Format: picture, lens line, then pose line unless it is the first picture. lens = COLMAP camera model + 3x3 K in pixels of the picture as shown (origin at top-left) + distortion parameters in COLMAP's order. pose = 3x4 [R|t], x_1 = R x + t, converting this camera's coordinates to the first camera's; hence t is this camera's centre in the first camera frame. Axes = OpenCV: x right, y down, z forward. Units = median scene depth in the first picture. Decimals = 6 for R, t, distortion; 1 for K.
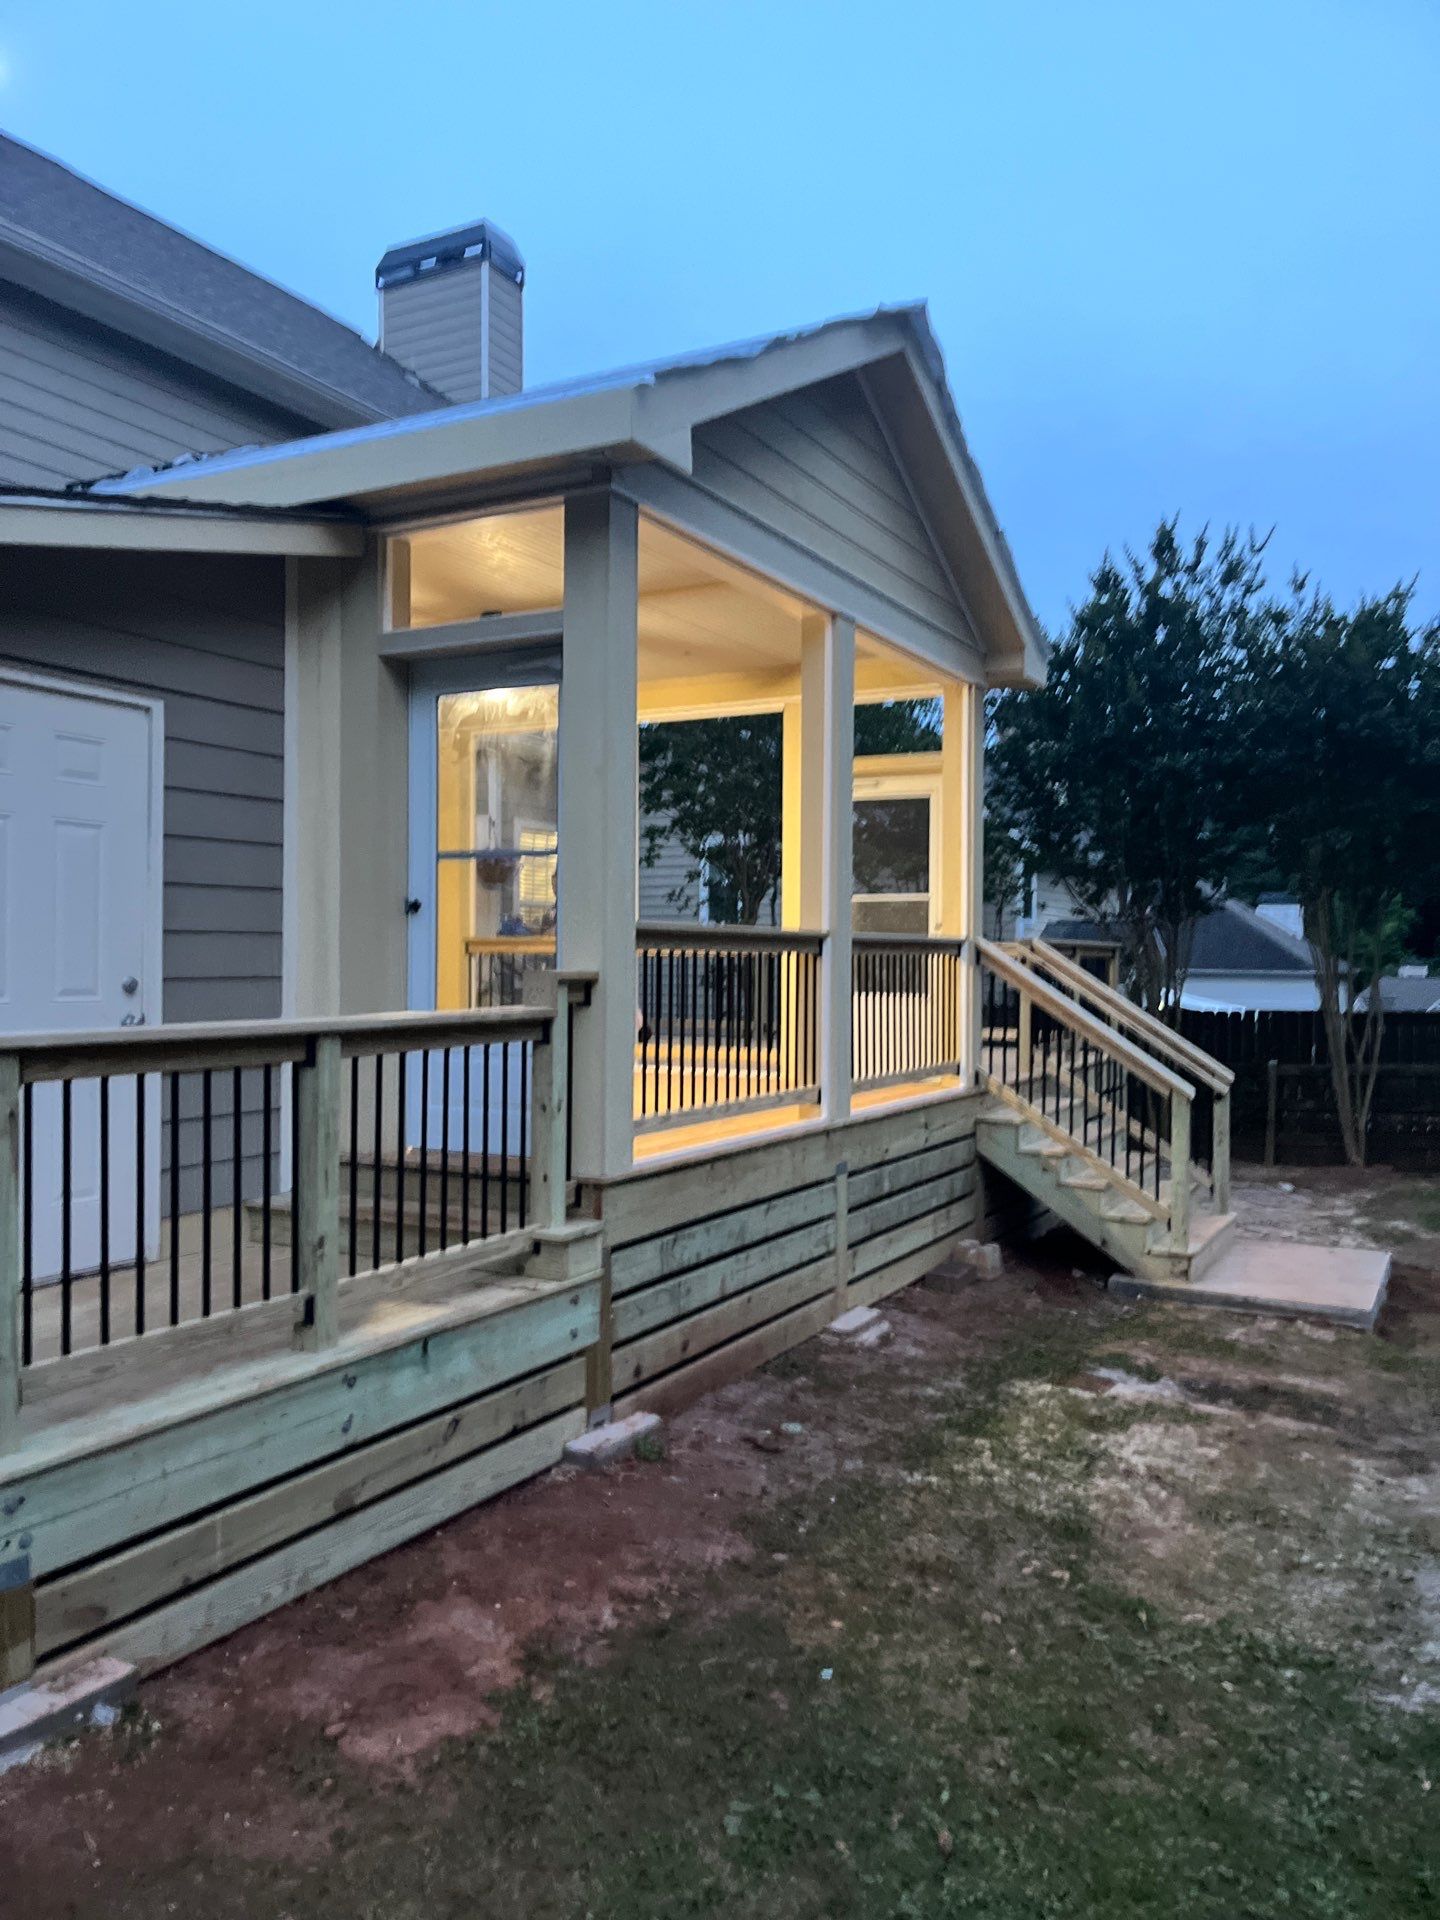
lens RADIAL K [[1456.5, 0, 705.8], [0, 1456.5, 957.0], [0, 0, 1]] dist [0.049532, -0.079748]
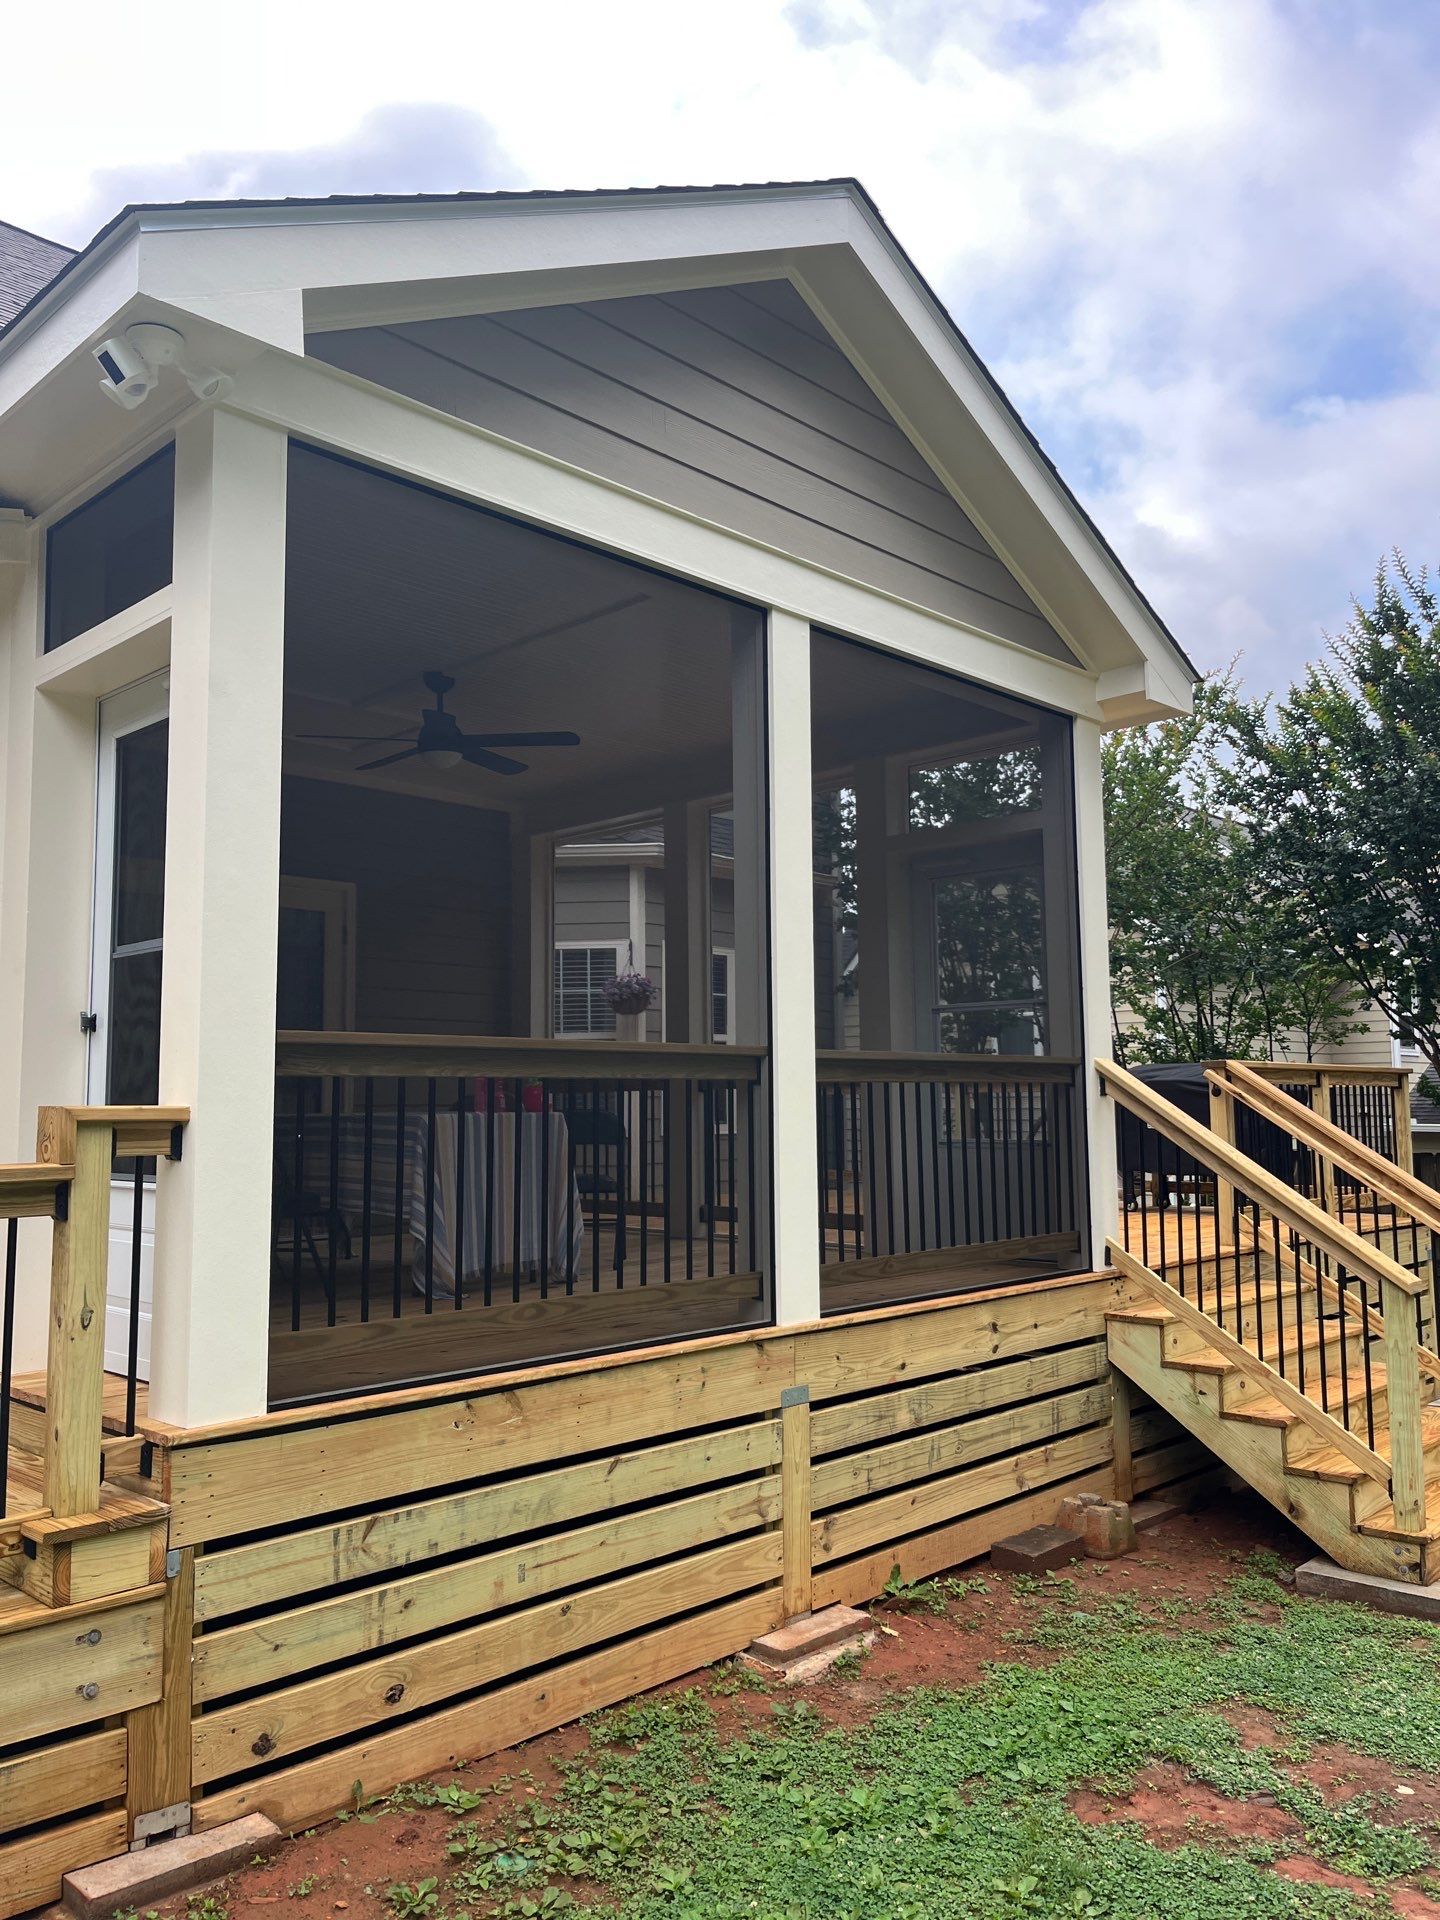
lens RADIAL K [[1456.5, 0, 760.0], [0, 1456.5, 936.8], [0, 0, 1]] dist [0.049532, -0.079748]
pose [[0.969631, -0.027875, -0.242978, 0.308577], [0.002055, 0.994377, -0.105875, 0.003590], [0.244563, 0.102160, 0.964237, 0.384426]]
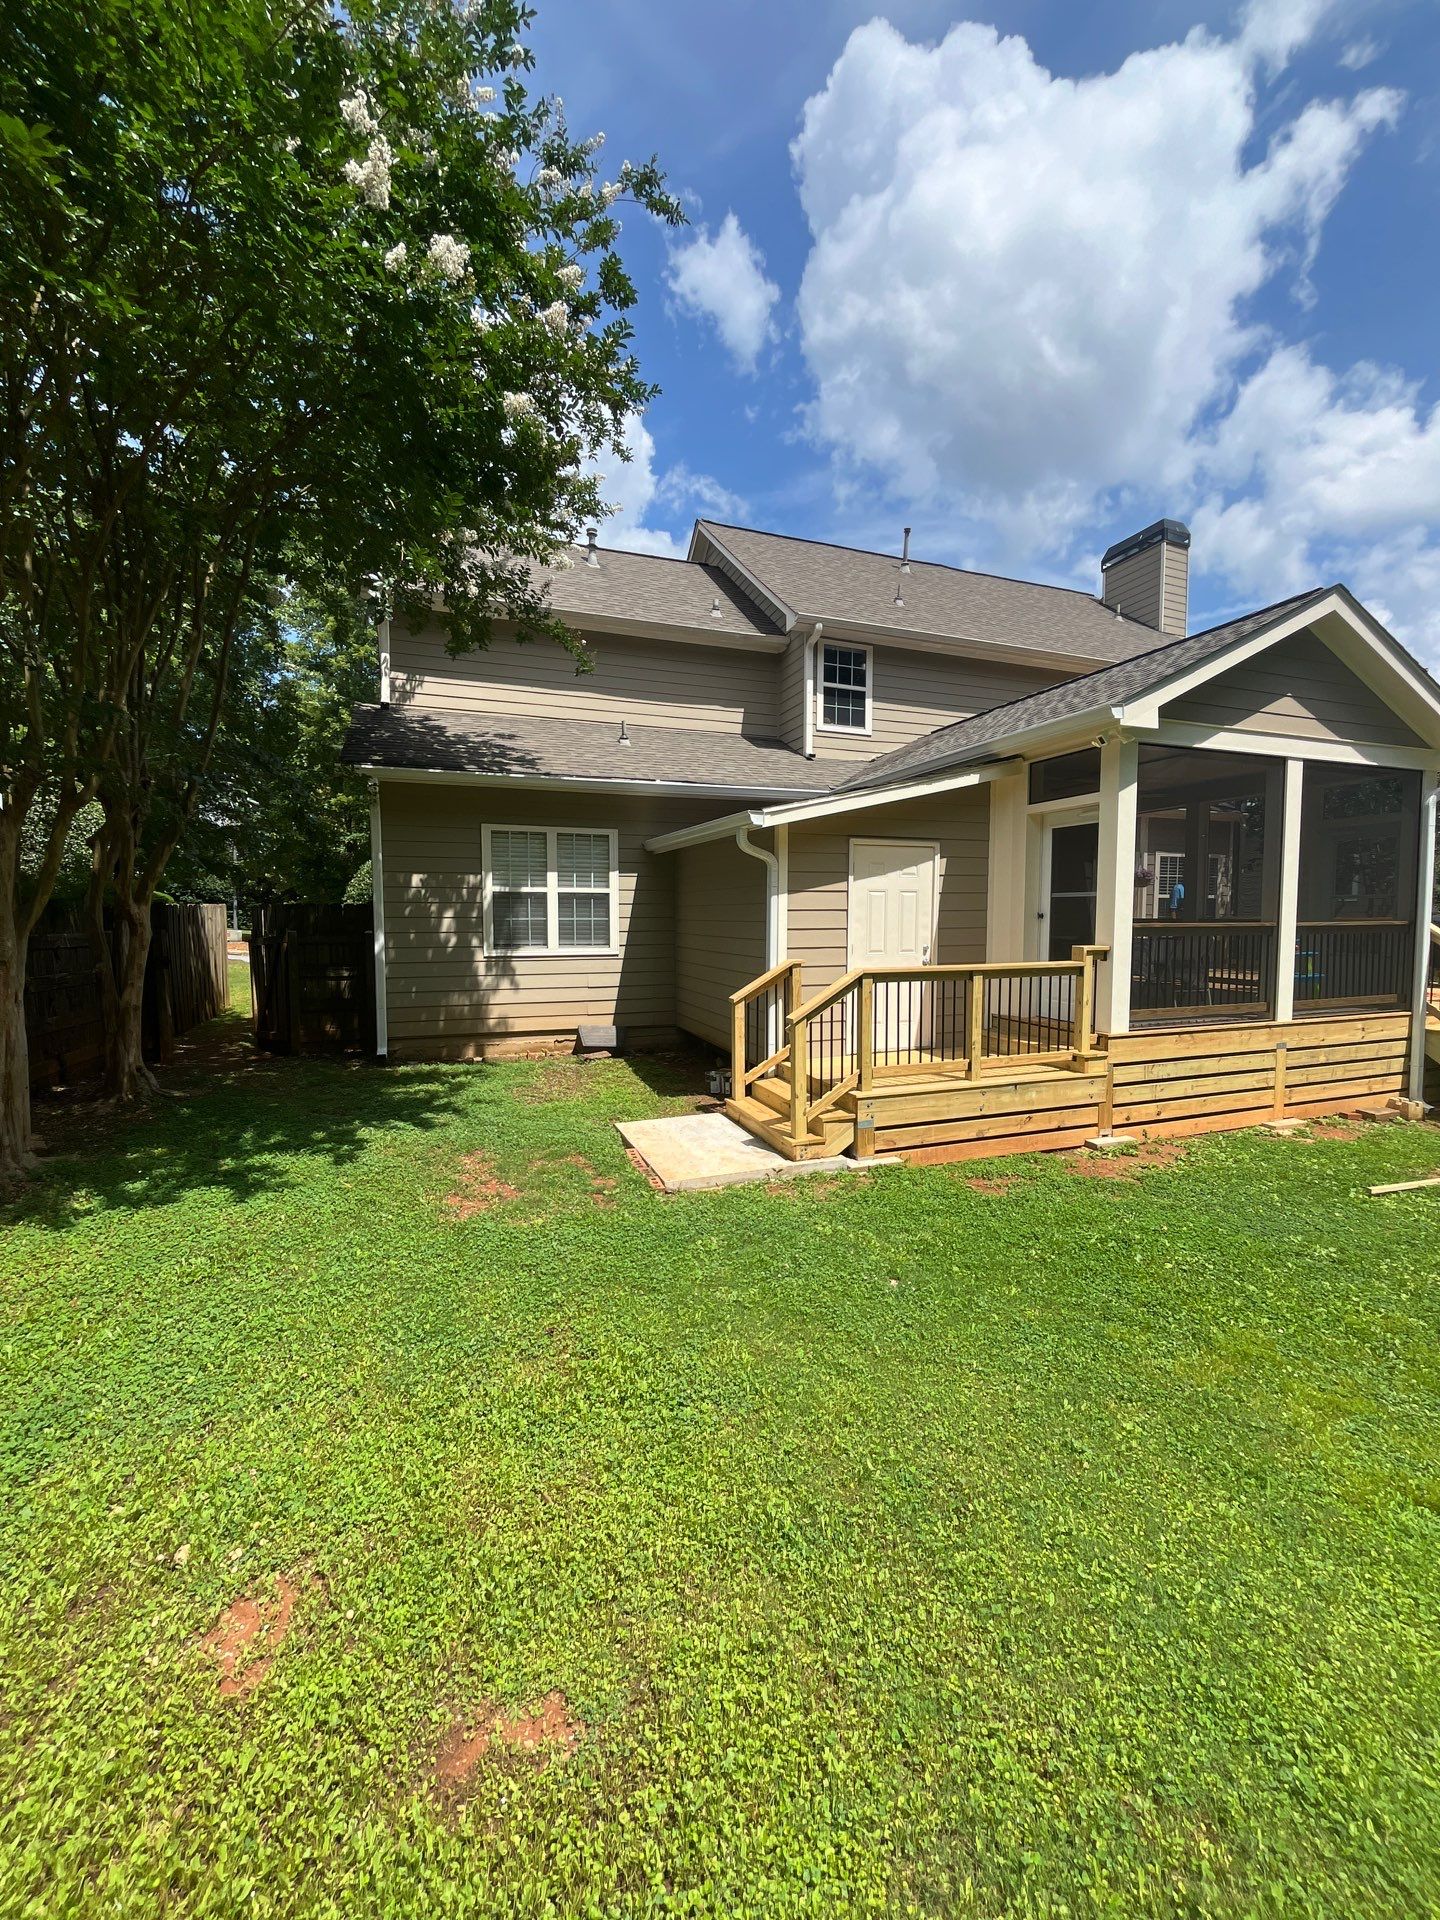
lens RADIAL K [[784.9, 0, 719.7], [0, 784.9, 966.6], [0, 0, 1]] dist [-0.008044, 0.001030]
pose [[0.753959, 0.044582, -0.655407, 0.255214], [0.002956, 0.997454, 0.071249, -0.046046], [0.656915, -0.055657, 0.751908, -0.334172]]
